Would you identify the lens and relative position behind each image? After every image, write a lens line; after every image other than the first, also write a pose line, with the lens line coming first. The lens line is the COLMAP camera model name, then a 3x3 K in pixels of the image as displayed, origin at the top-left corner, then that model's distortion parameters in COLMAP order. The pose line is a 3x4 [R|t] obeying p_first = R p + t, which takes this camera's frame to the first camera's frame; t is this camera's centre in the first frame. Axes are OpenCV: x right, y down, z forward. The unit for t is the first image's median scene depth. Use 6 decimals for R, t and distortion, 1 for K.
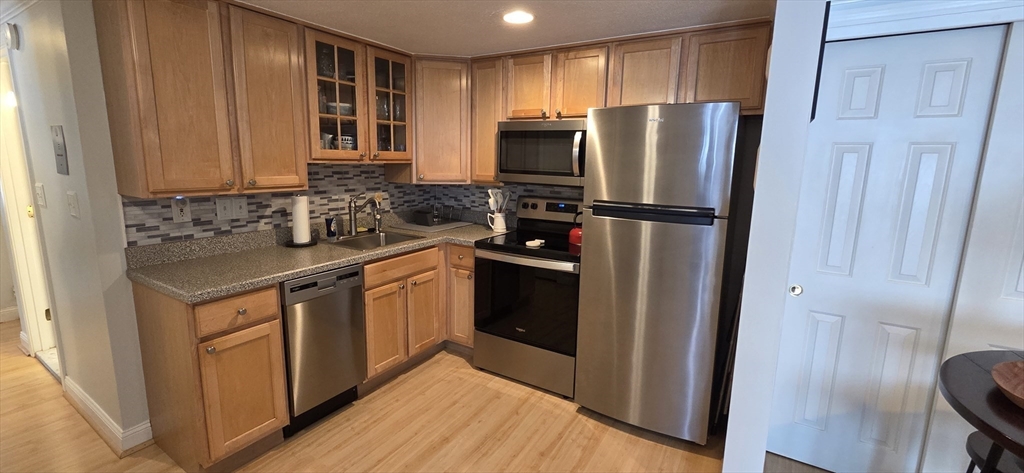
lens RADIAL K [[418.7, 0, 510.5], [0, 418.7, 230.2], [0, 0, 1]] dist [0.001617, 0.000093]
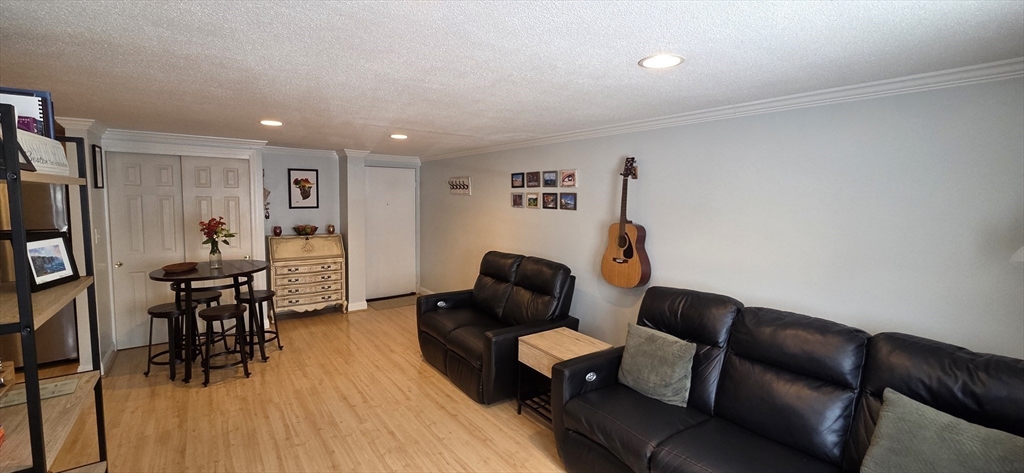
lens RADIAL K [[418.7, 0, 510.5], [0, 418.7, 230.2], [0, 0, 1]] dist [0.001617, 0.000093]
pose [[0.370656, -0.086898, 0.924696, -0.336767], [0.146391, 0.988635, 0.034227, 0.137071], [-0.917161, 0.122680, 0.379164, -1.150500]]
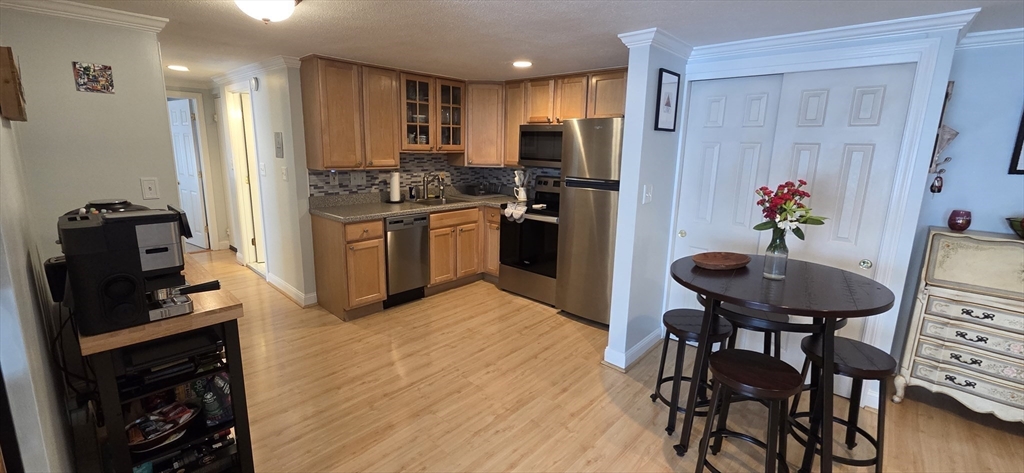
lens RADIAL K [[418.7, 0, 510.5], [0, 418.7, 230.2], [0, 0, 1]] dist [0.001617, 0.000093]
pose [[0.982776, 0.038596, -0.180726, 0.241530], [-0.033839, 0.998997, 0.029331, 0.078806], [0.181676, -0.022710, 0.983096, -0.520982]]
